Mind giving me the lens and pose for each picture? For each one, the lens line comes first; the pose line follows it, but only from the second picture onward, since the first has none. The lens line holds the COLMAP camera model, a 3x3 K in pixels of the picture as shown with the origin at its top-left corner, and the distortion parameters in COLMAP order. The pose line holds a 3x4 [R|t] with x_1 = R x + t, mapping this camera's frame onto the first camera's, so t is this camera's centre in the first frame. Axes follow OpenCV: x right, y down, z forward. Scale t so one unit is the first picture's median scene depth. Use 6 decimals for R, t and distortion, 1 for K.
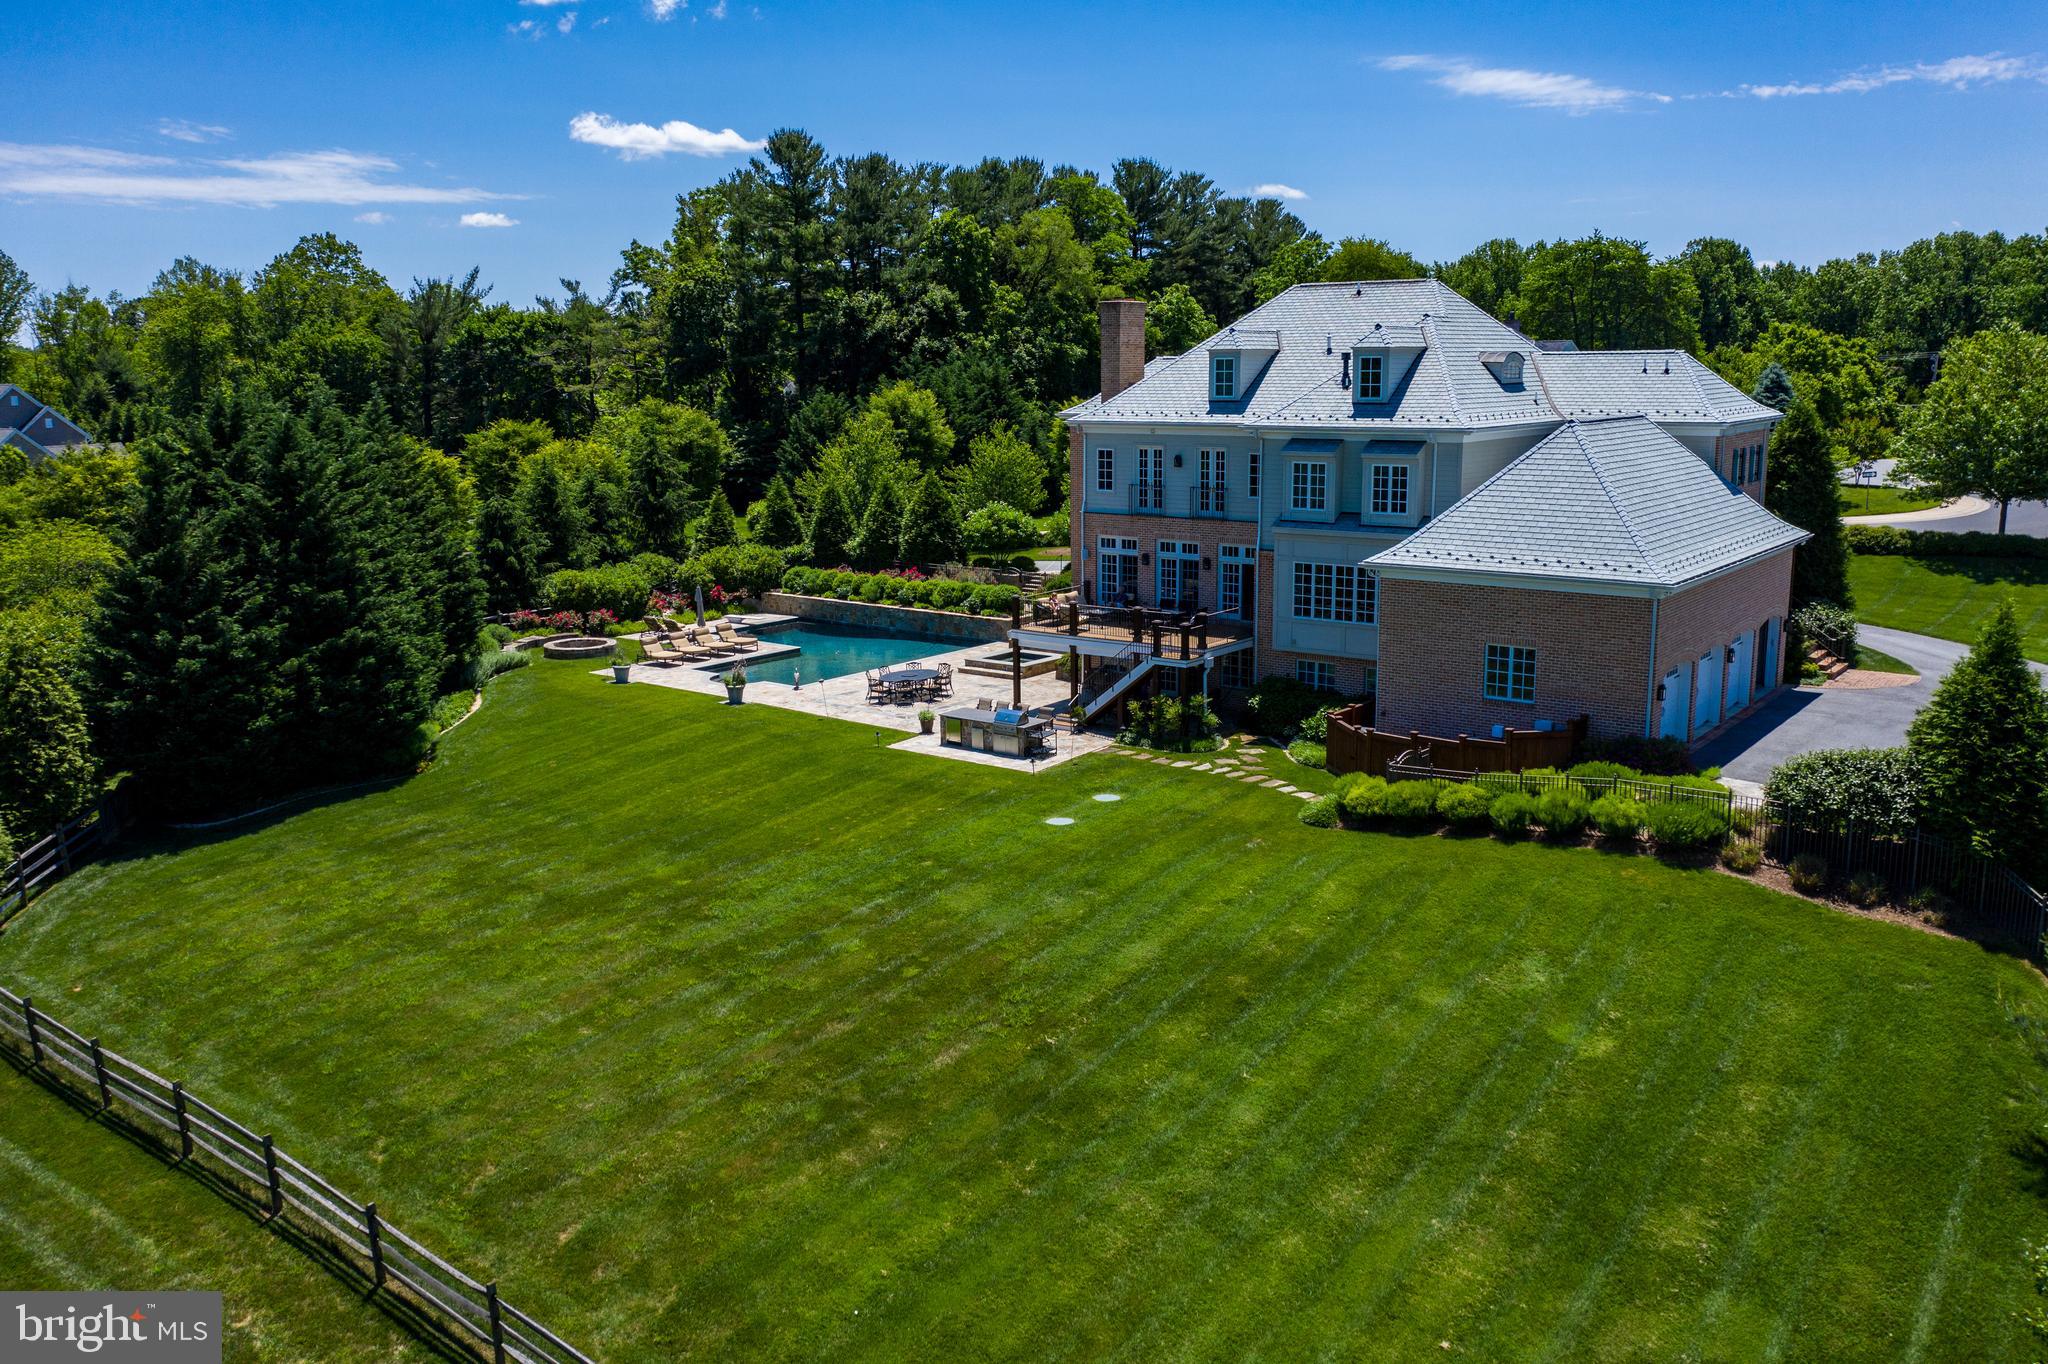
lens RADIAL K [[1615.5, 0, 1031.8], [0, 1615.5, 668.0], [0, 0, 1]] dist [-0.008539, 0.005723]
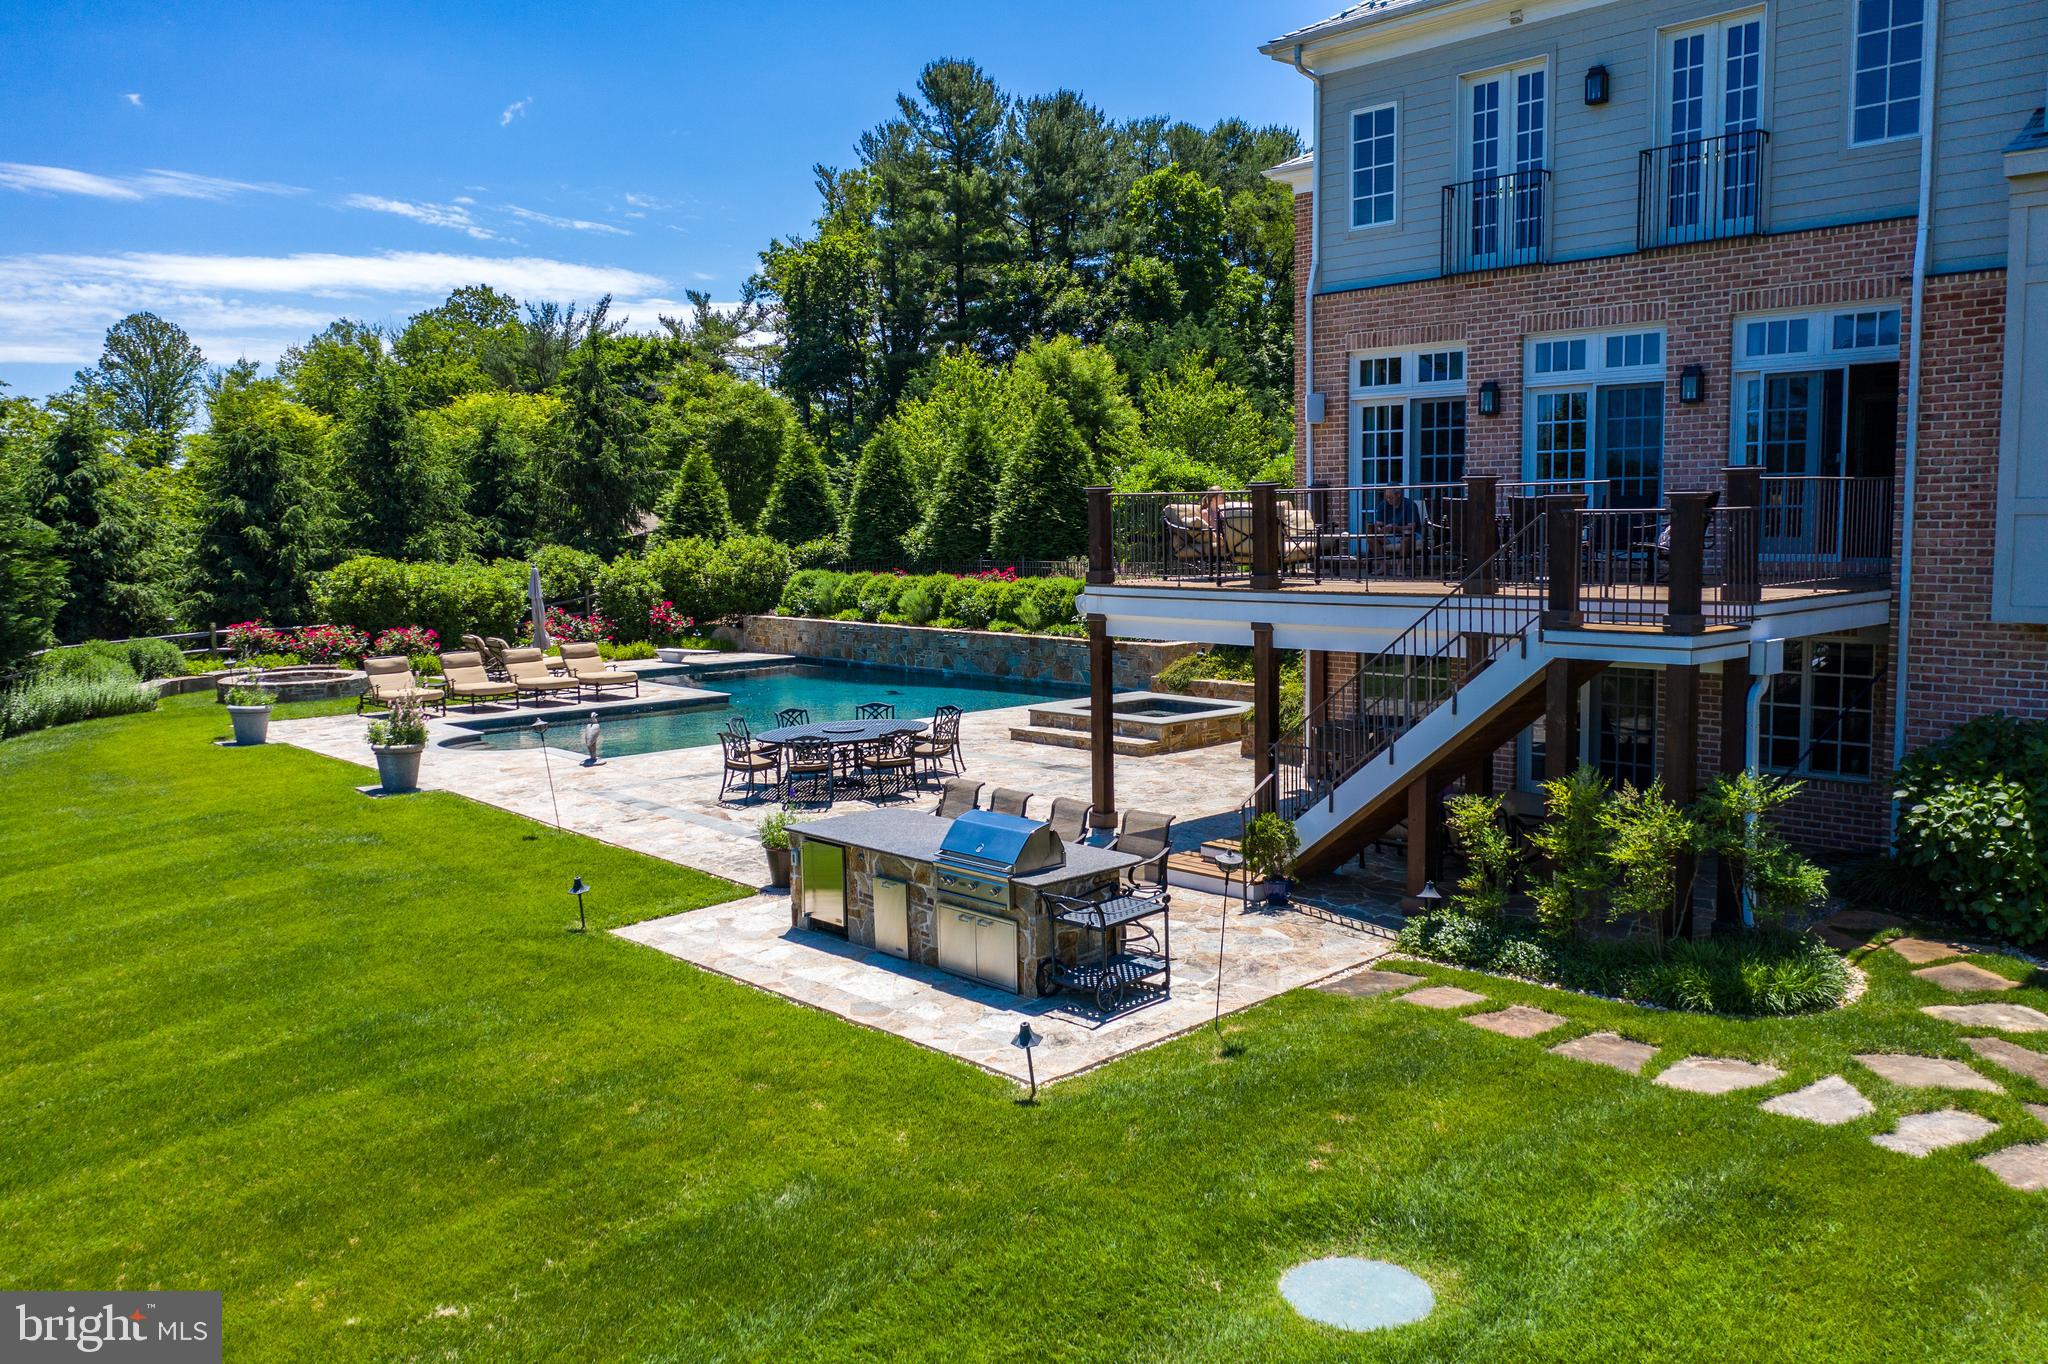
lens RADIAL K [[1615.5, 0, 1024.8], [0, 1615.5, 673.2], [0, 0, 1]] dist [-0.008539, 0.005723]
pose [[0.985206, 0.011140, -0.171010, 0.025265], [-0.025228, 0.996441, -0.080429, 0.016583], [0.169506, 0.083553, 0.981981, 0.511885]]
